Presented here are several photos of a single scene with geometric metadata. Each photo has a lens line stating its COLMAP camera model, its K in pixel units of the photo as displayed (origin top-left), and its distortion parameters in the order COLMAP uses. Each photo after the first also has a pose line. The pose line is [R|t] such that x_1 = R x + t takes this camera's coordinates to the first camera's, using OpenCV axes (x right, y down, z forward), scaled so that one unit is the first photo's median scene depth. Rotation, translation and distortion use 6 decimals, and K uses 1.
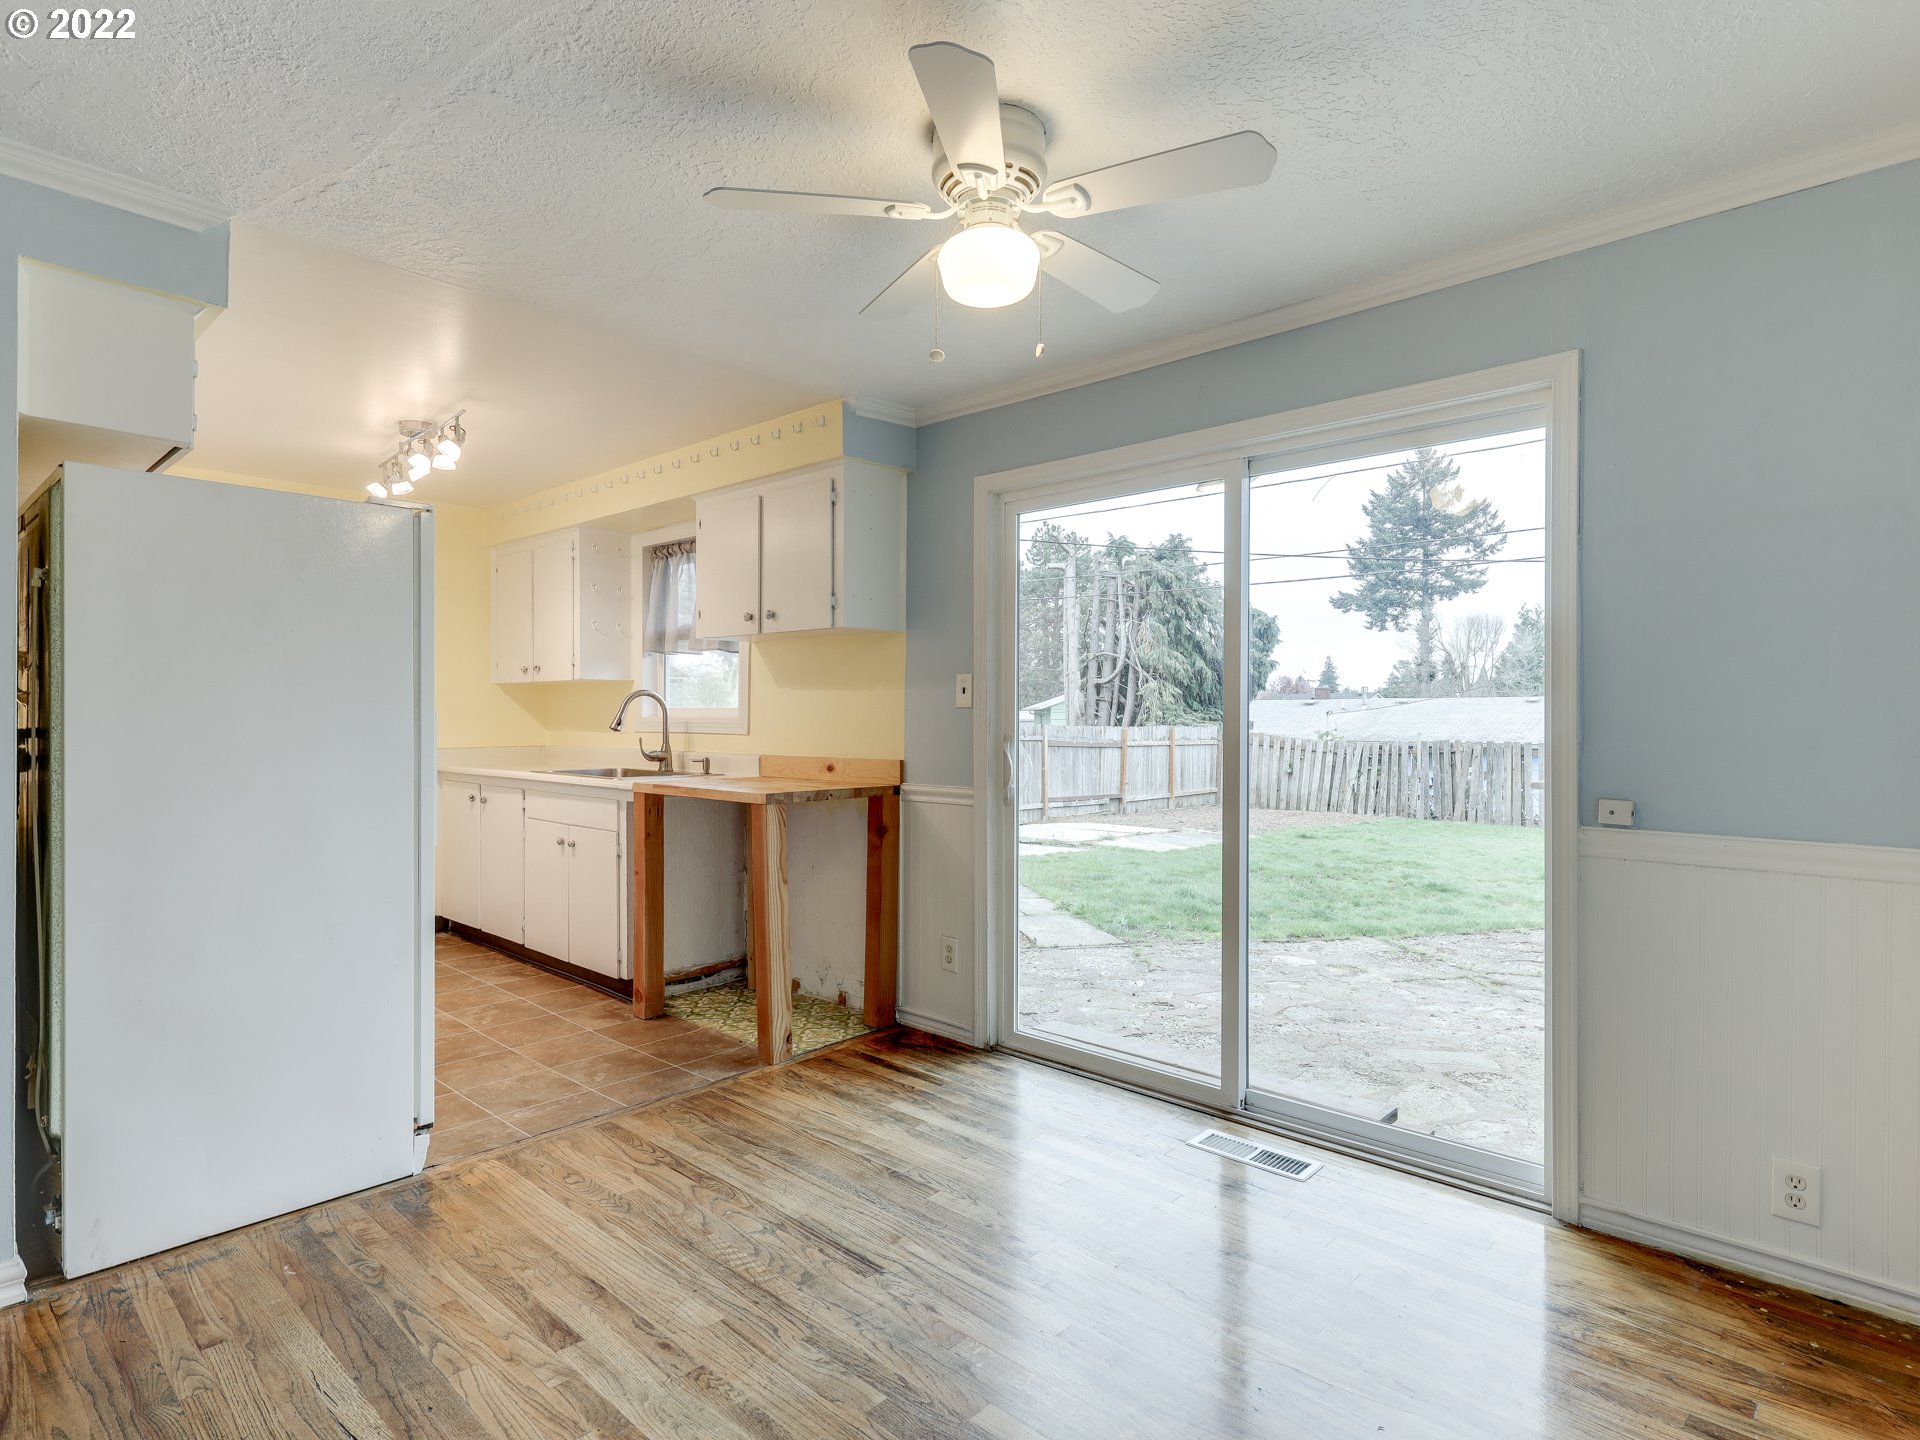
lens RADIAL K [[1036.8, 0, 954.3], [0, 1036.8, 720.3], [0, 0, 1]] dist [0.000340, -0.001023]
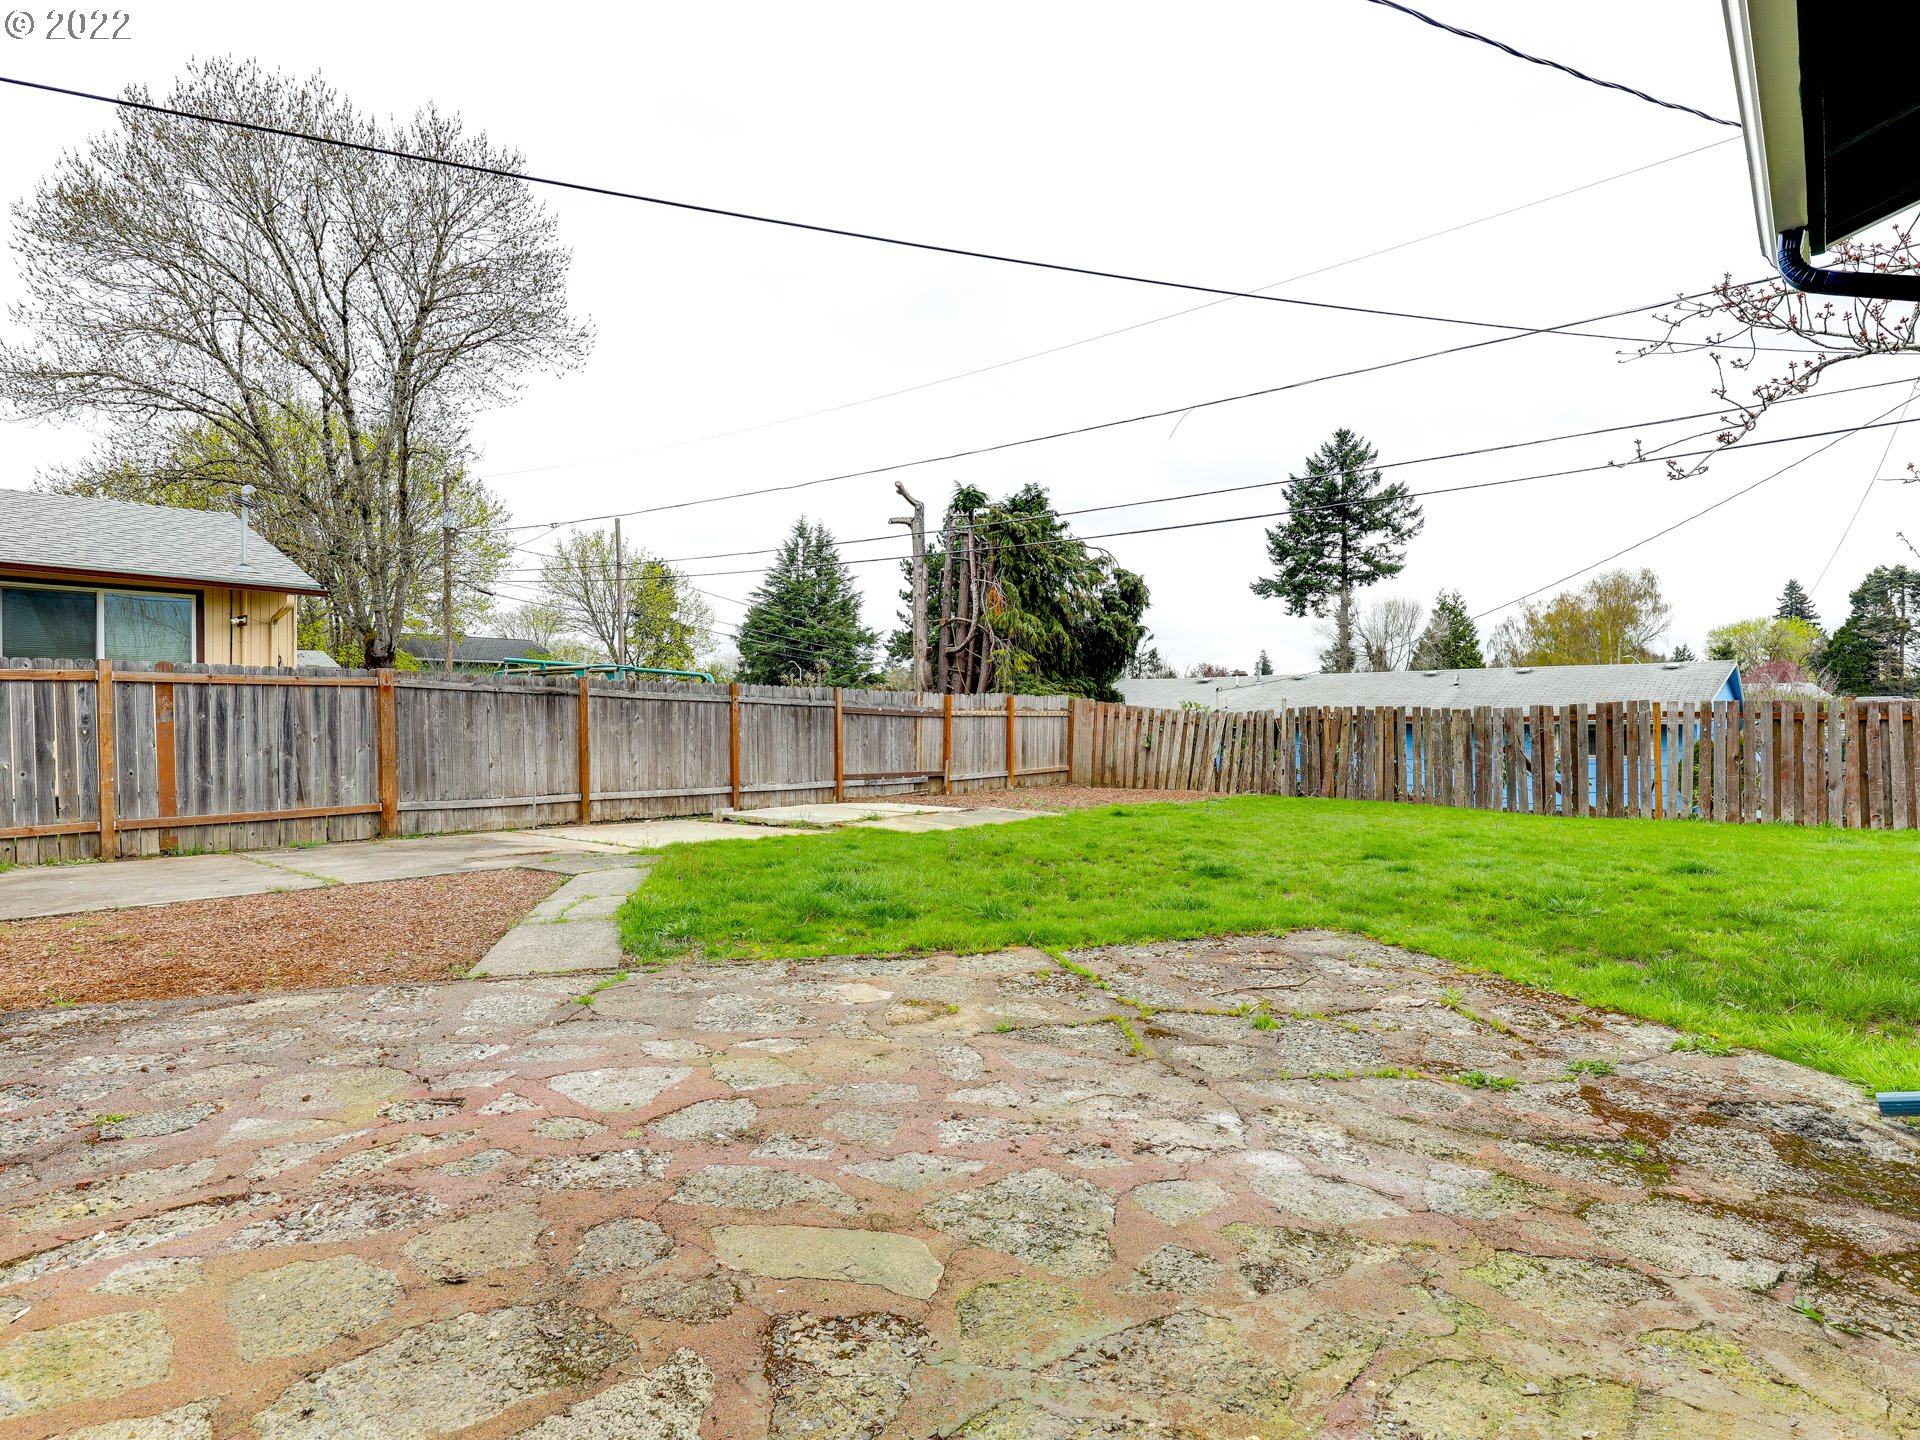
lens RADIAL K [[1028.8, 0, 960.0], [0, 1028.8, 720.0], [0, 0, 1]] dist [0.002529, -0.000369]
pose [[0.998548, -0.007010, 0.053411, 0.485818], [0.006887, 0.999973, 0.002471, 0.099791], [-0.053427, -0.002099, 0.998570, 0.554113]]
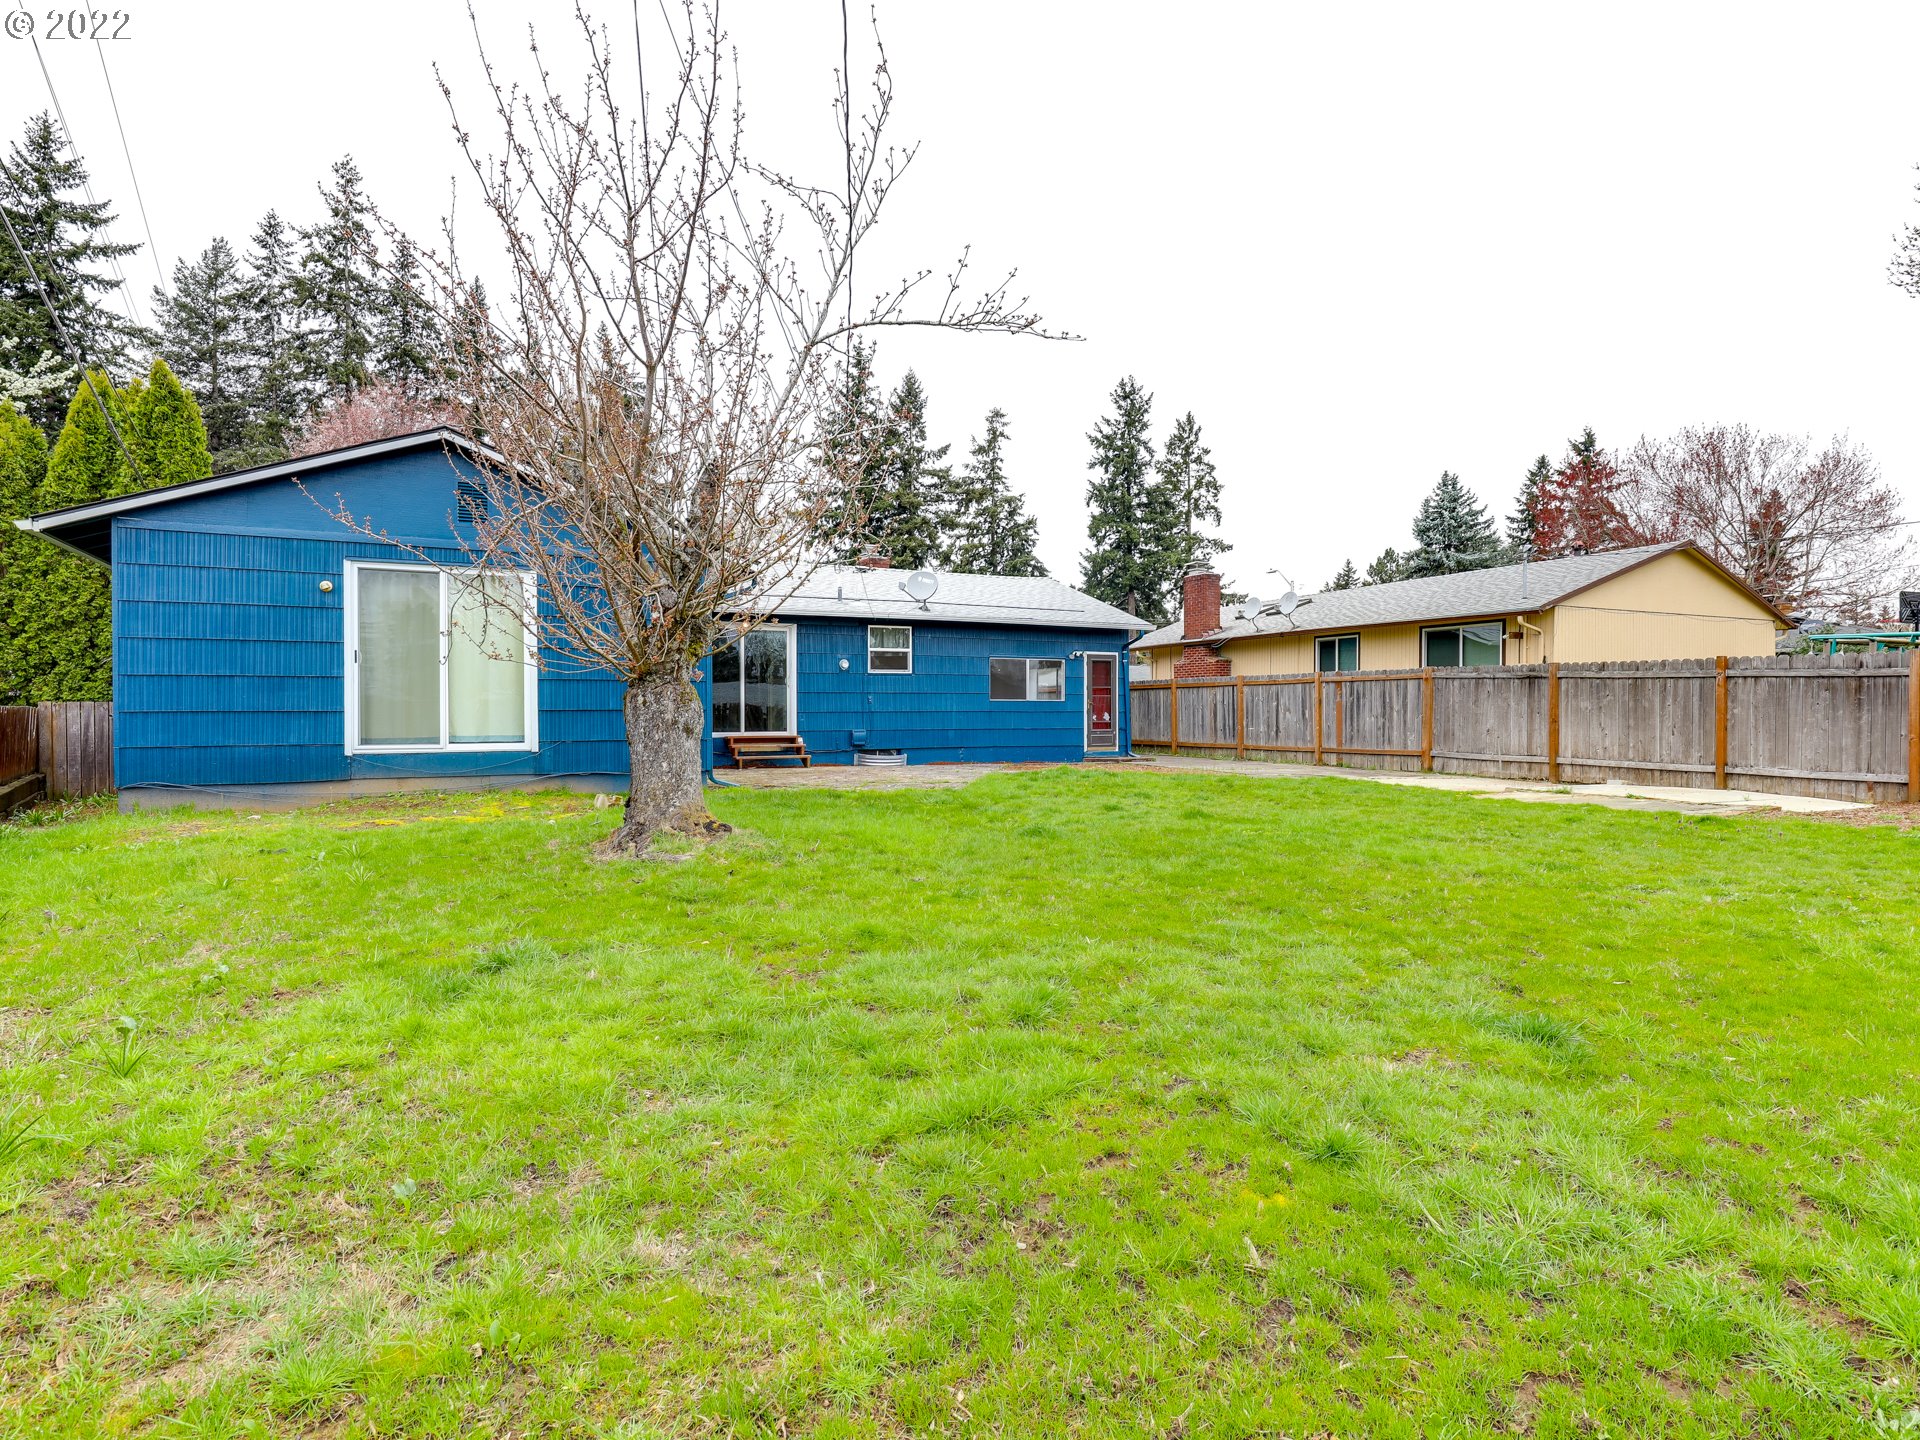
lens RADIAL K [[1036.8, 0, 954.3], [0, 1036.8, 720.3], [0, 0, 1]] dist [0.000340, -0.001023]
pose [[-0.349107, 0.003434, -0.937077, 3.043828], [0.001039, 0.999994, 0.003278, 0.152318], [0.937082, 0.000171, -0.349109, 2.372085]]
